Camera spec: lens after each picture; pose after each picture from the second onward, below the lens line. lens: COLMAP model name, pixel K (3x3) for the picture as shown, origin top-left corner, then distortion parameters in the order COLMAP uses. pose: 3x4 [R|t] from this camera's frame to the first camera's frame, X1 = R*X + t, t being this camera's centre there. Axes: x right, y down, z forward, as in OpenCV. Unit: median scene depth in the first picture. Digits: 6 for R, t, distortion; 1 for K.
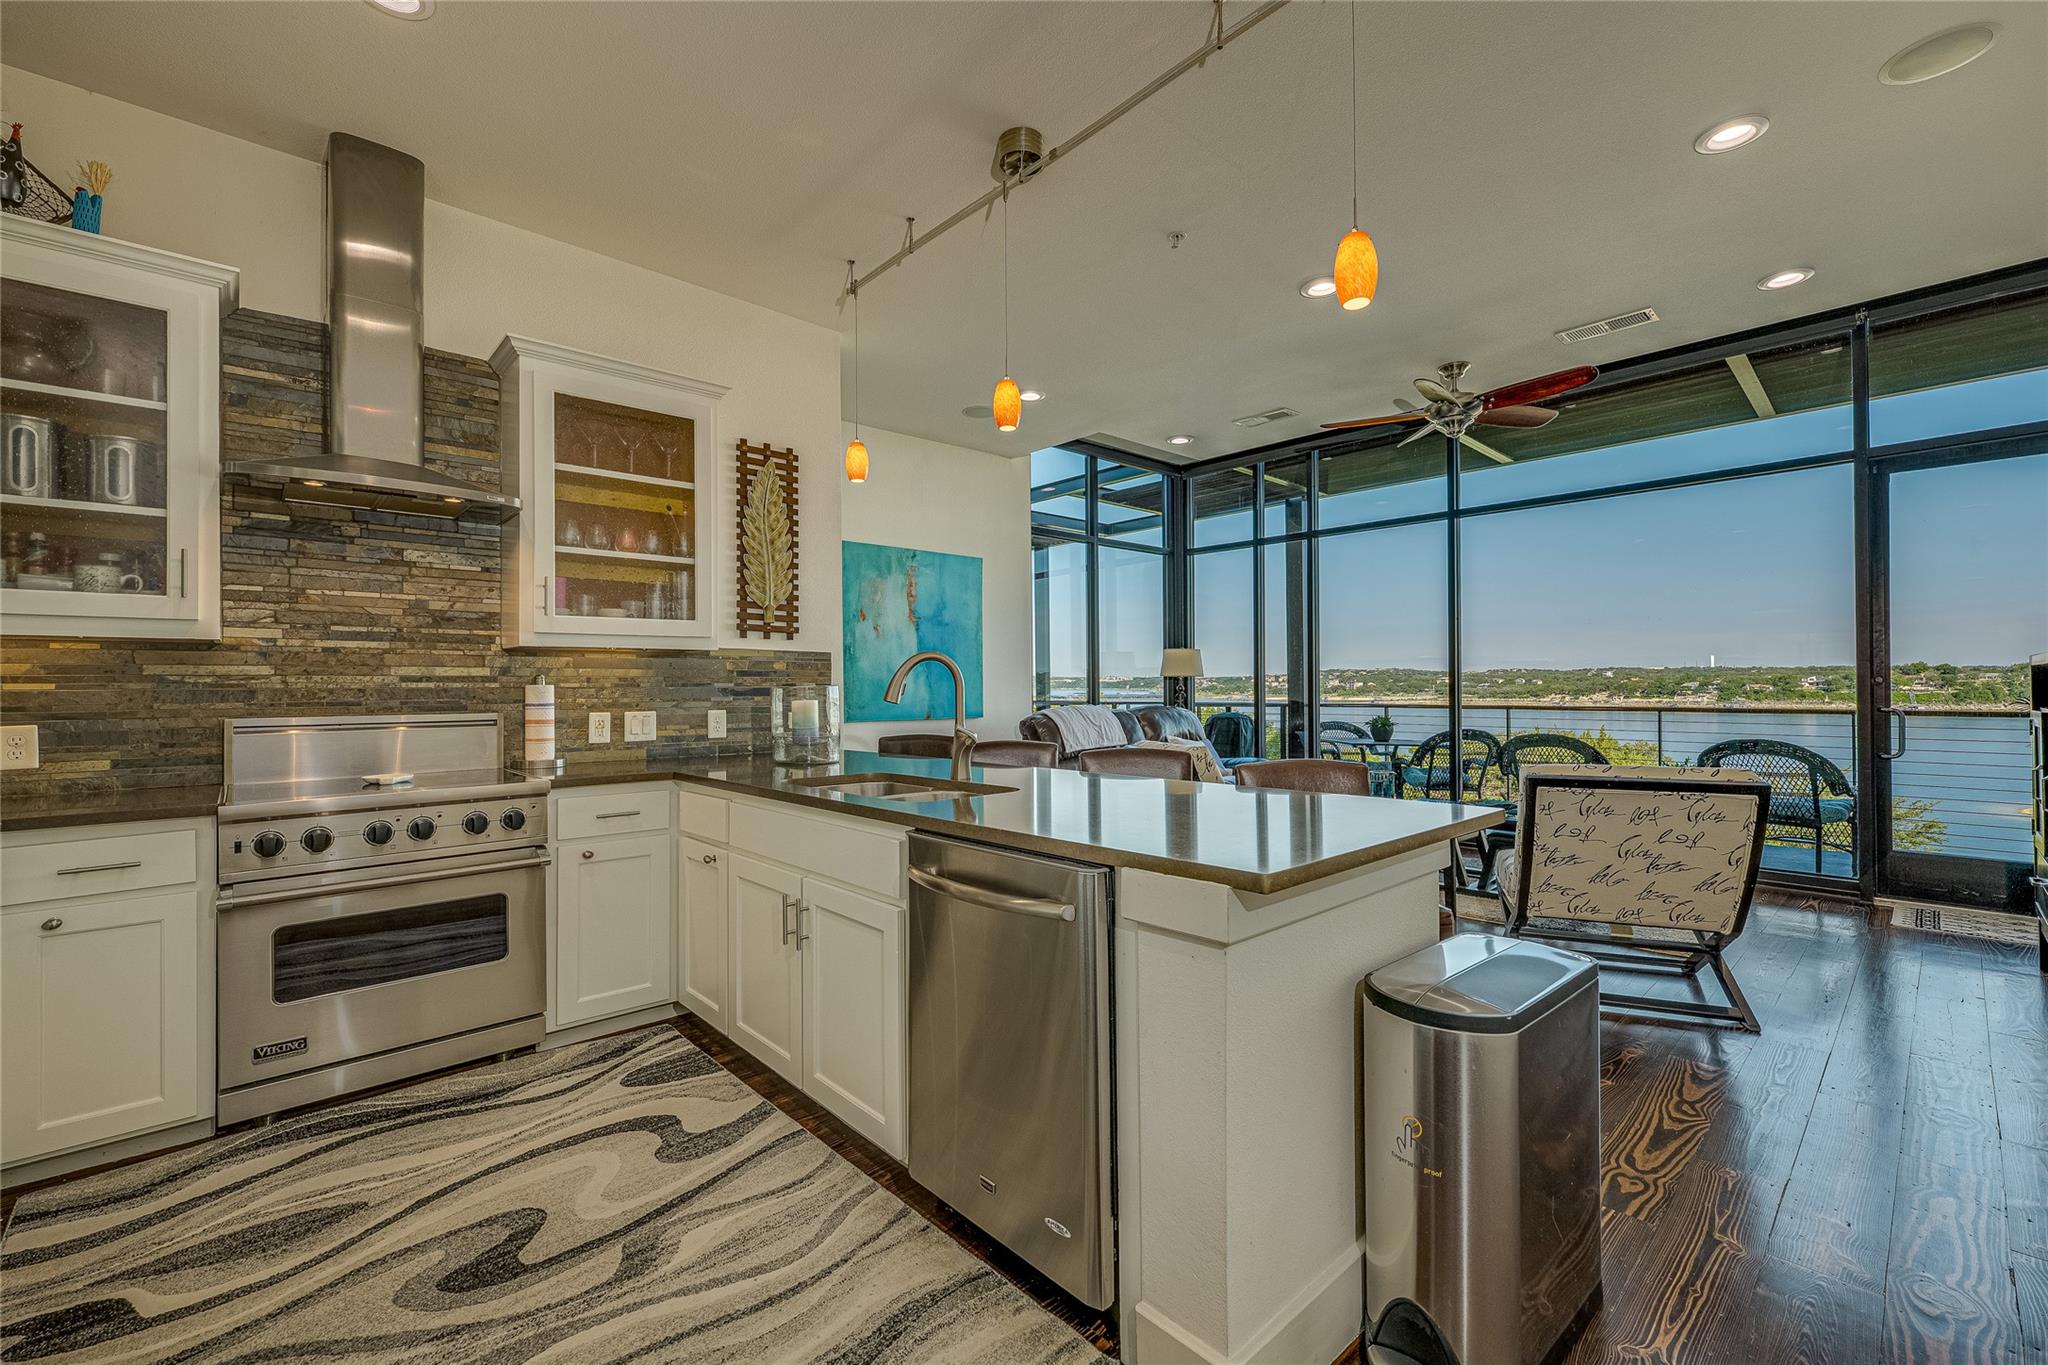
lens RADIAL K [[851.5, 0, 1015.2], [0, 851.5, 674.3], [0, 0, 1]] dist [0.000298, 0.000680]
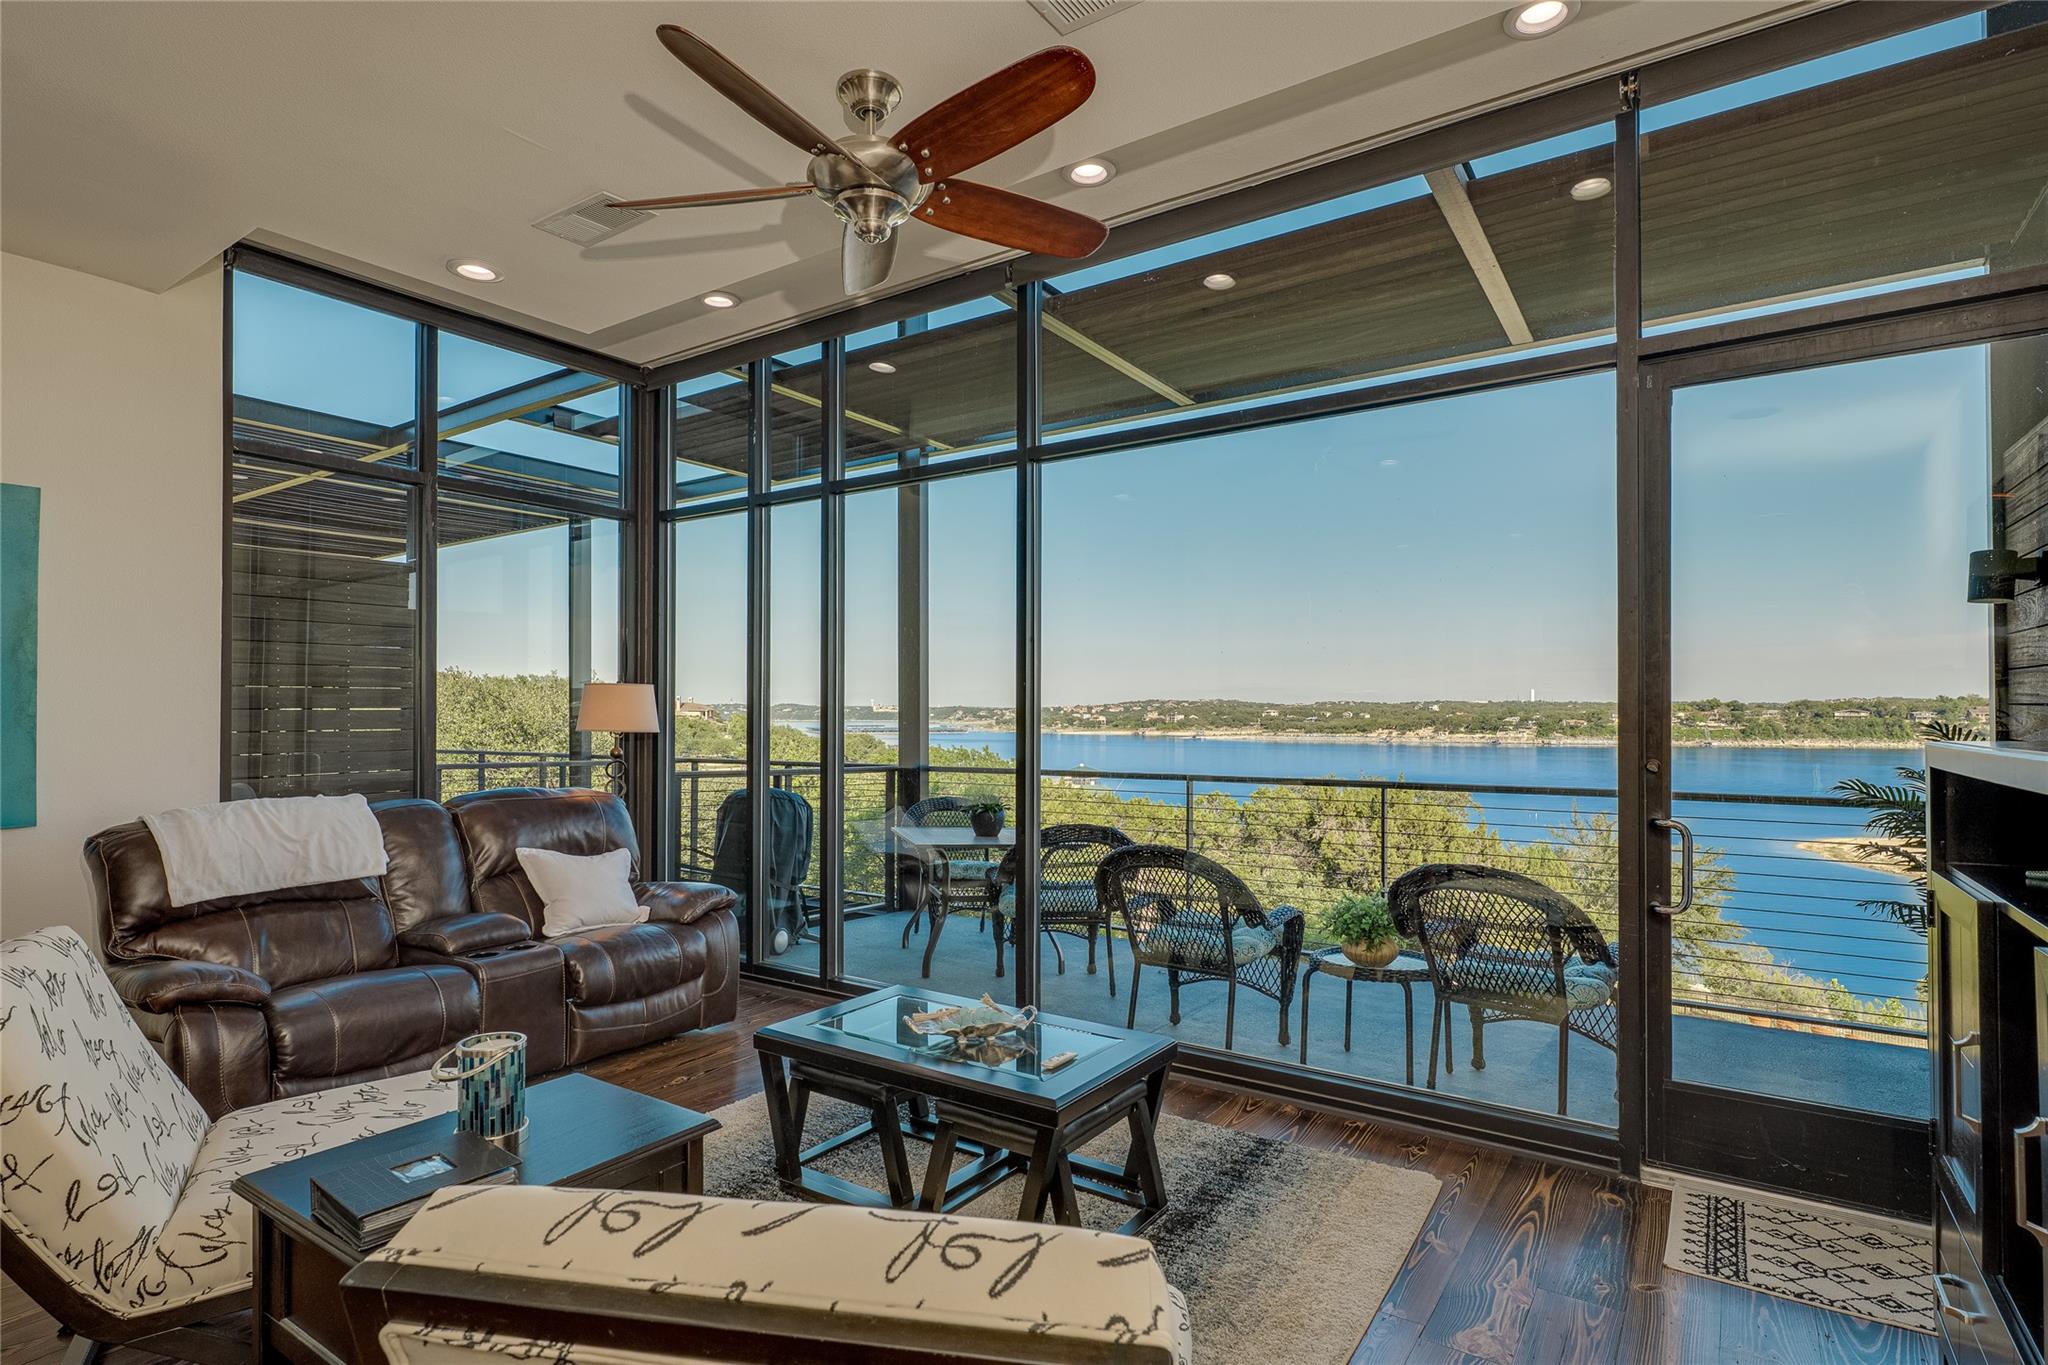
lens RADIAL K [[1021.7, 0, 987.0], [0, 1021.7, 695.9], [0, 0, 1]] dist [-0.010831, -0.000300]
pose [[0.981157, 0.009626, 0.192973, 0.261261], [-0.008208, 0.999933, -0.008146, -0.014939], [-0.193038, 0.006409, 0.981170, 0.247440]]
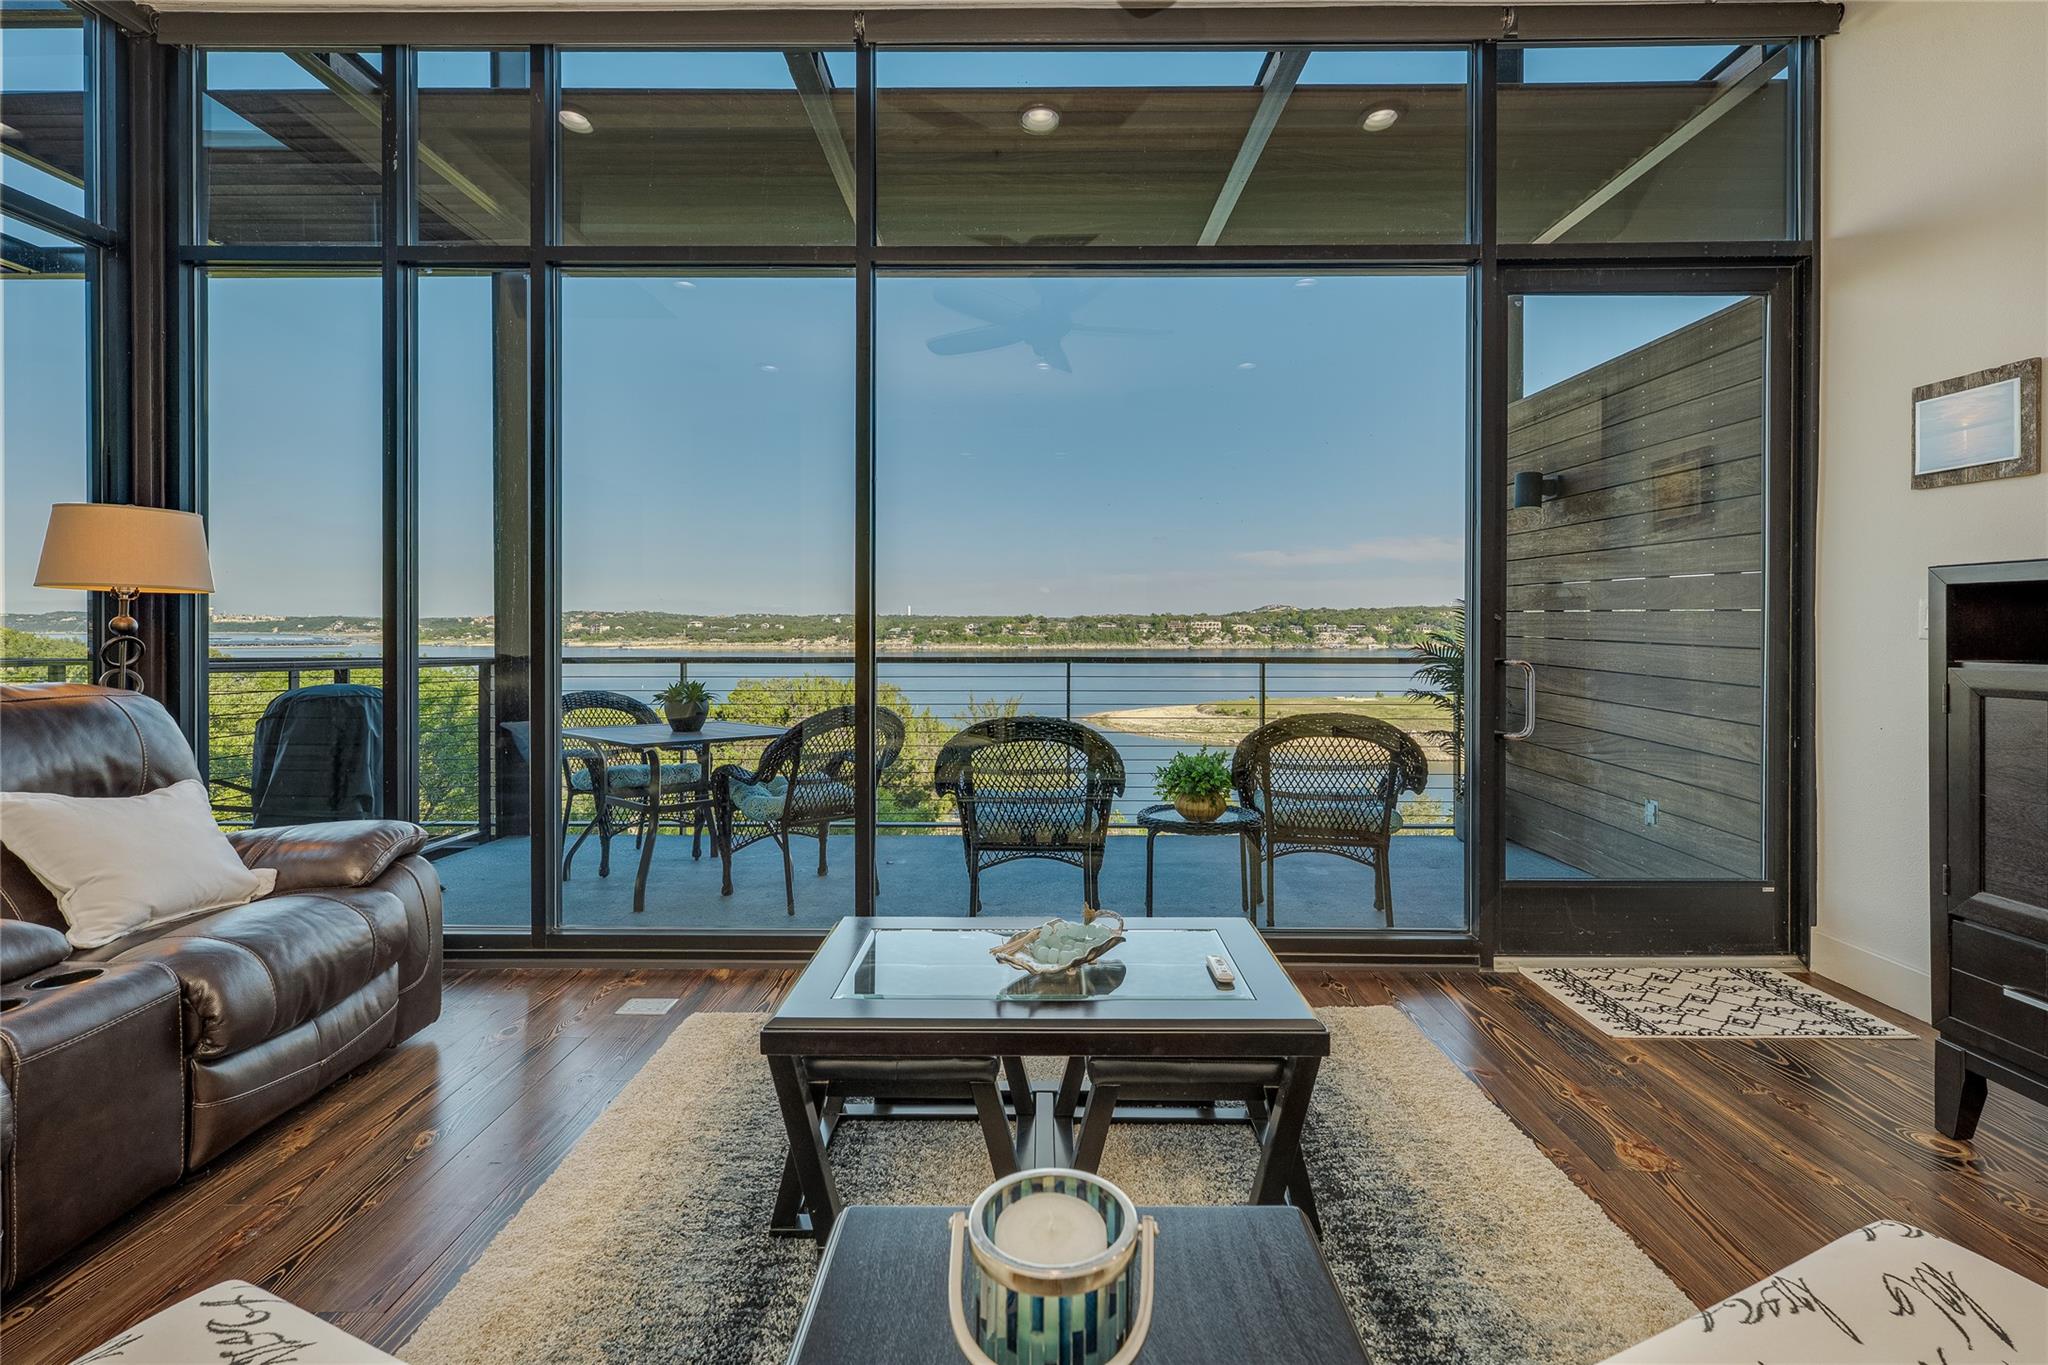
lens RADIAL K [[932.1, 0, 1010.1], [0, 932.1, 626.8], [0, 0, 1]] dist [-0.000235, -0.000738]
pose [[0.701276, 0.005519, 0.712869, 0.150061], [-0.012554, 0.999911, 0.004608, 0.010018], [-0.712780, -0.012181, 0.701282, 0.422319]]
